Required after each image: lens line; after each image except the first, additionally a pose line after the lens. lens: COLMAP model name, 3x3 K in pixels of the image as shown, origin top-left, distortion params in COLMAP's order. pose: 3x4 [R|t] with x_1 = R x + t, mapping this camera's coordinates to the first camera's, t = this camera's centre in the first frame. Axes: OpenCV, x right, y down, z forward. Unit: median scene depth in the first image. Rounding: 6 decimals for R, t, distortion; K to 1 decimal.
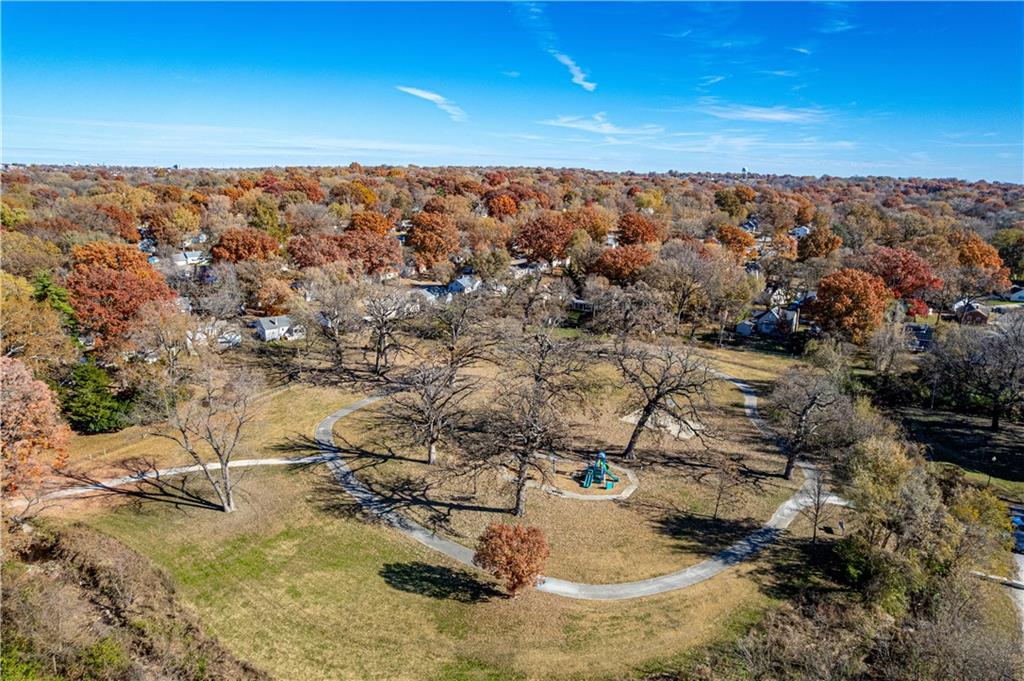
lens RADIAL K [[655.3, 0, 509.7], [0, 655.3, 341.1], [0, 0, 1]] dist [-0.086819, 0.081514]
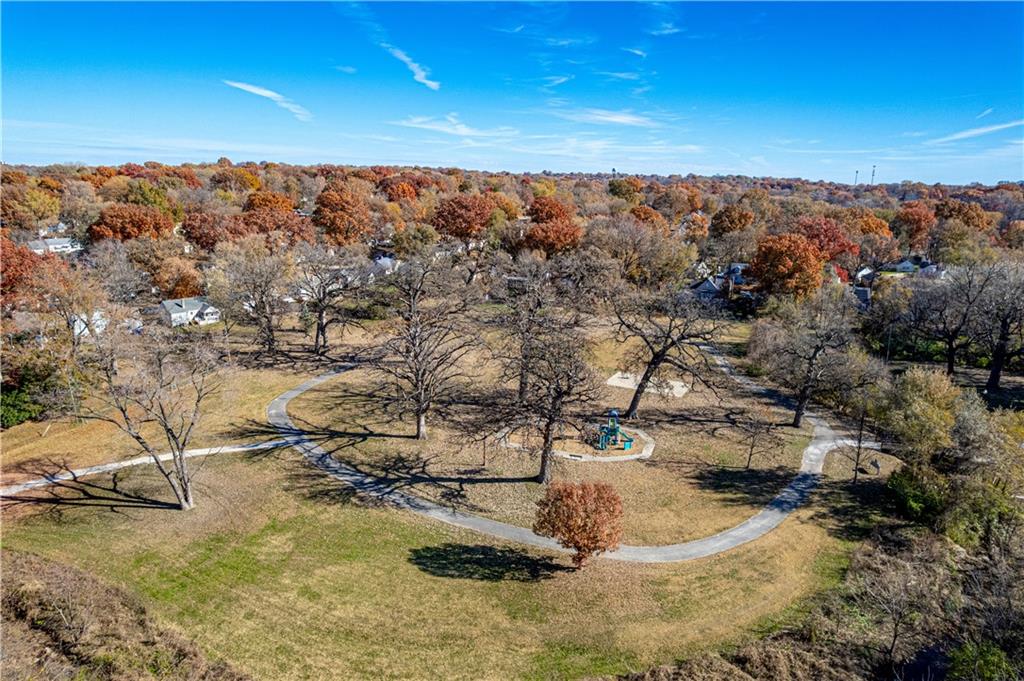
lens RADIAL K [[655.3, 0, 509.7], [0, 655.3, 341.1], [0, 0, 1]] dist [-0.086819, 0.081514]
pose [[0.981642, -0.041263, 0.186213, -0.178484], [0.042076, 0.999114, -0.000410, 0.071758], [-0.186031, 0.008237, 0.982509, 0.138502]]
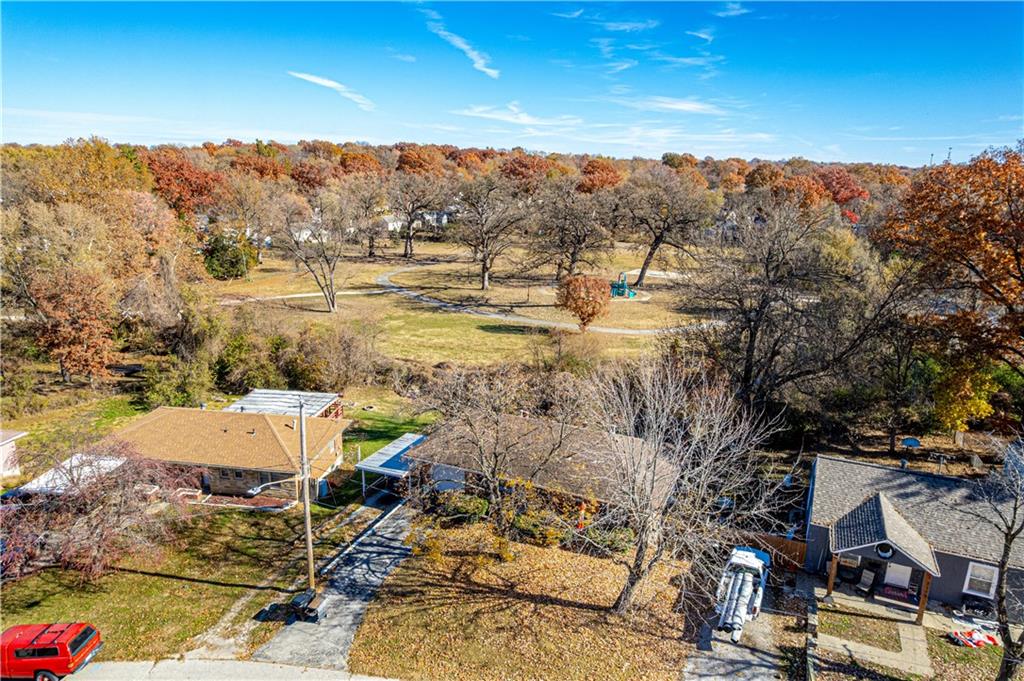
lens RADIAL K [[655.3, 0, 509.7], [0, 655.3, 341.1], [0, 0, 1]] dist [-0.086819, 0.081514]
pose [[0.995433, -0.021386, 0.093040, -0.212253], [0.020423, 0.999728, 0.011294, 0.304460], [-0.093256, -0.009342, 0.995598, -0.260817]]
